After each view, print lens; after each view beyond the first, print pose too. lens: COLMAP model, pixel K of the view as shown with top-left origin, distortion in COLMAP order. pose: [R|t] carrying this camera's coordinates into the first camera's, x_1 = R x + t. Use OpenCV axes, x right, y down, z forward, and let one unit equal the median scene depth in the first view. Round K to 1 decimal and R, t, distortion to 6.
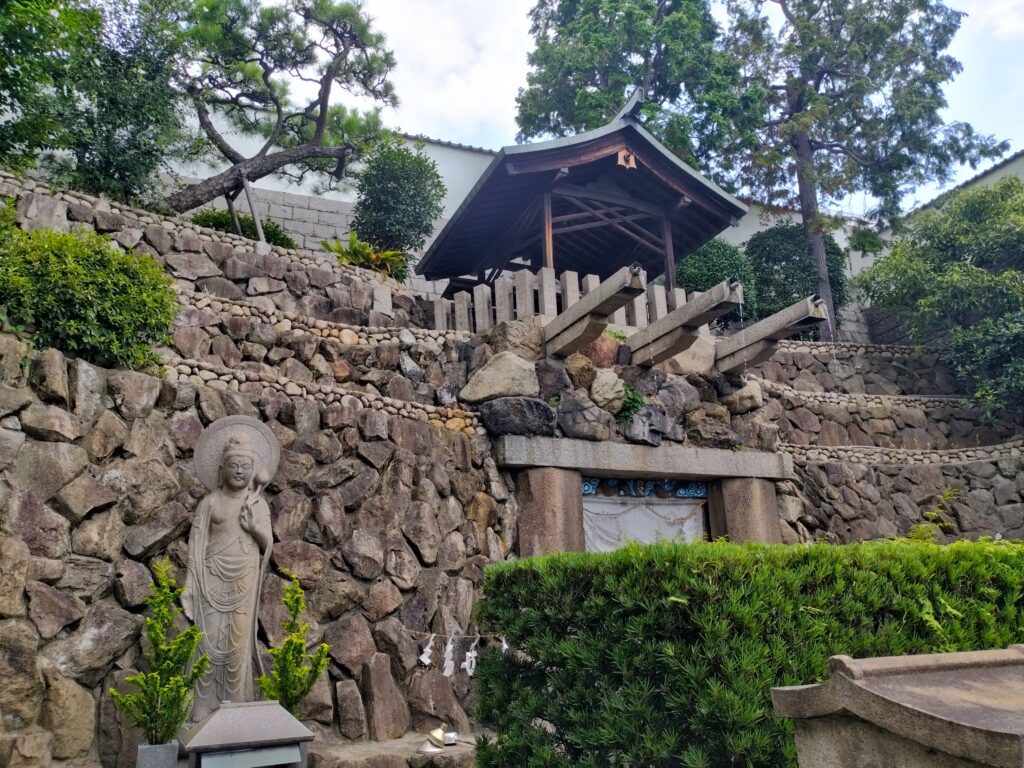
lens RADIAL K [[757.6, 0, 512.6], [0, 757.6, 381.0], [0, 0, 1]] dist [0.025773, -0.007086]
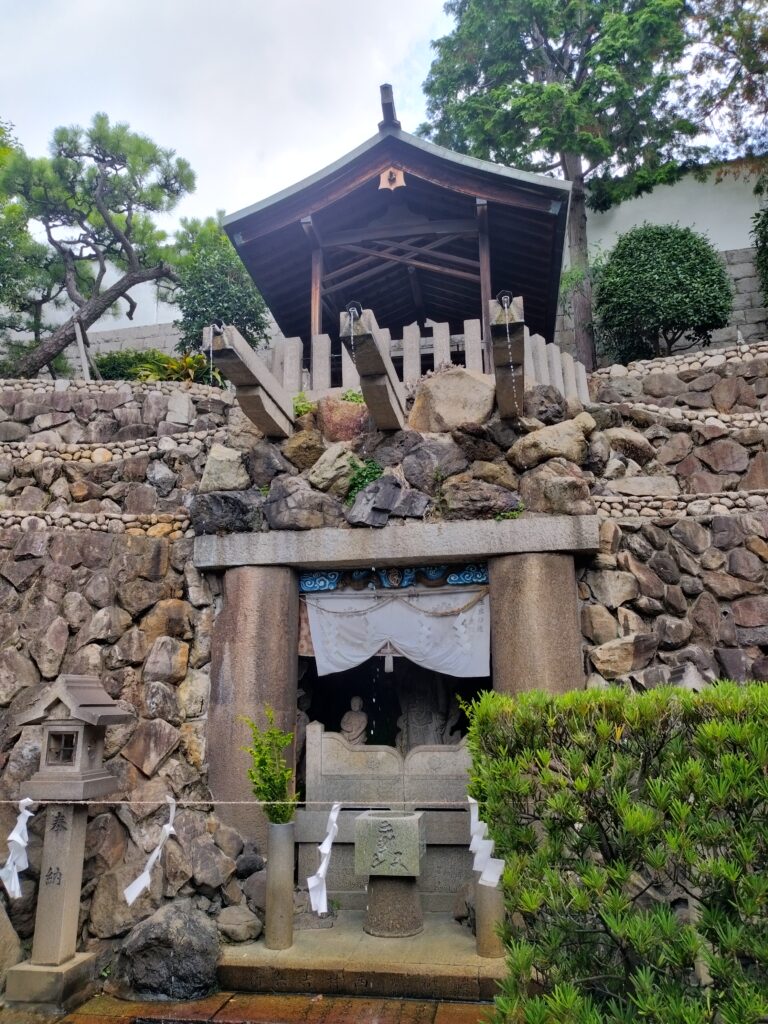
lens RADIAL K [[757.6, 0, 384.7], [0, 757.6, 514.4], [0, 0, 1]] dist [0.025773, -0.007086]
pose [[0.836764, -0.116854, -0.534950, 0.630677], [0.148389, 0.988798, 0.016116, 0.059743], [0.527074, -0.092866, 0.844730, 0.314709]]
